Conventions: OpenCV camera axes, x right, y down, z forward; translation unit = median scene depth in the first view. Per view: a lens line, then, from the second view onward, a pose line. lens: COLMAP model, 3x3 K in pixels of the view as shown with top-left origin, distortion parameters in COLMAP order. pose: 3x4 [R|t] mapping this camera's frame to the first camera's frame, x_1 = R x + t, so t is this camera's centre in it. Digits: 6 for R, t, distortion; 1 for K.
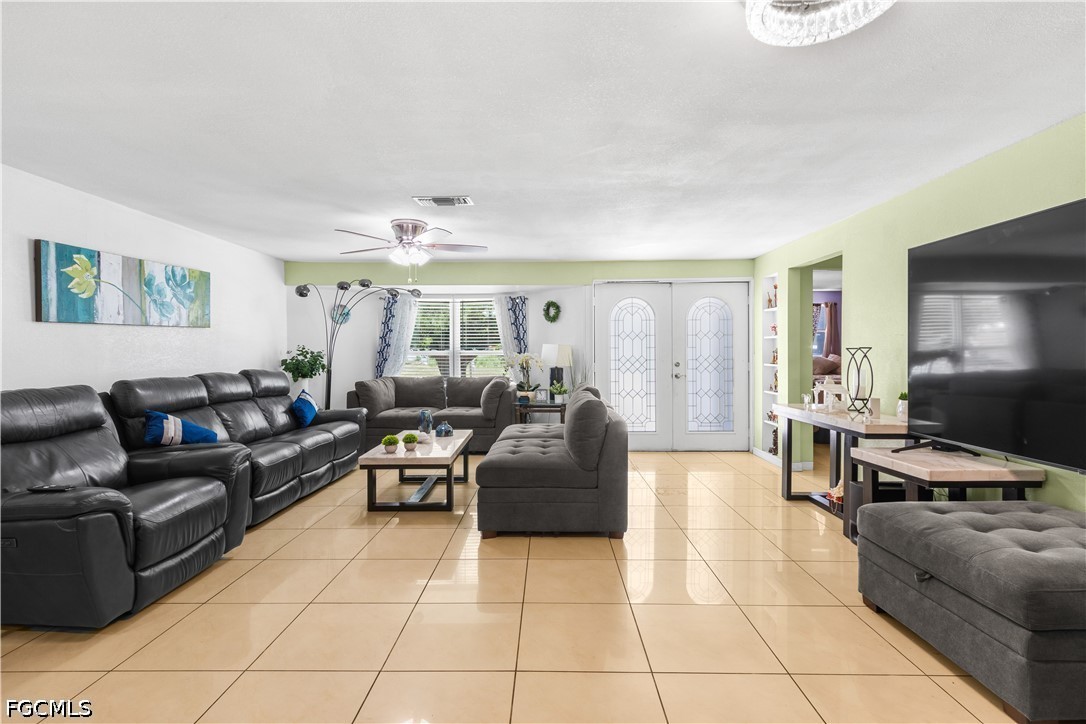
lens RADIAL K [[496.1, 0, 545.1], [0, 496.1, 367.5], [0, 0, 1]] dist [0.001384, 0.000072]
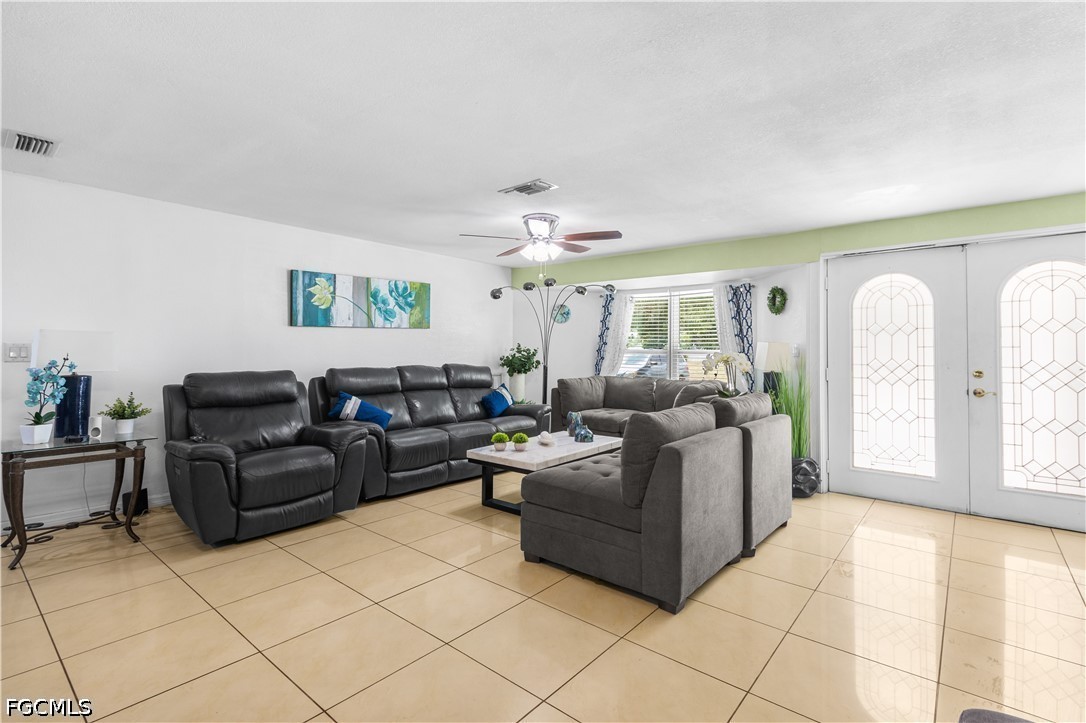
lens RADIAL K [[504.7, 0, 540.4], [0, 504.7, 353.8], [0, 0, 1]] dist [0.002453, 0.000345]
pose [[0.772768, 0.012811, -0.634560, 0.349033], [-0.030472, 0.999392, -0.016933, -0.006075], [0.633957, 0.032421, 0.772688, 0.234278]]
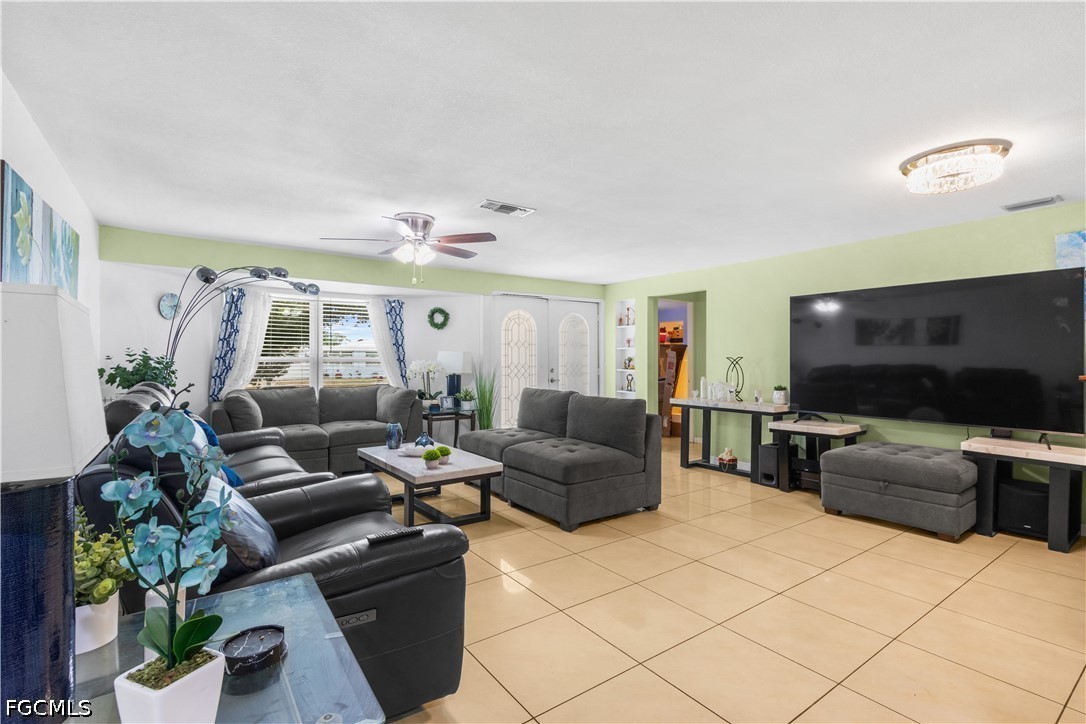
lens RADIAL K [[496.1, 0, 545.1], [0, 496.1, 367.5], [0, 0, 1]] dist [0.001384, 0.000072]
pose [[0.808140, -0.005193, 0.588968, -0.604093], [0.014588, 0.999831, -0.011200, -0.000532], [-0.588810, 0.017643, 0.808079, 0.117797]]
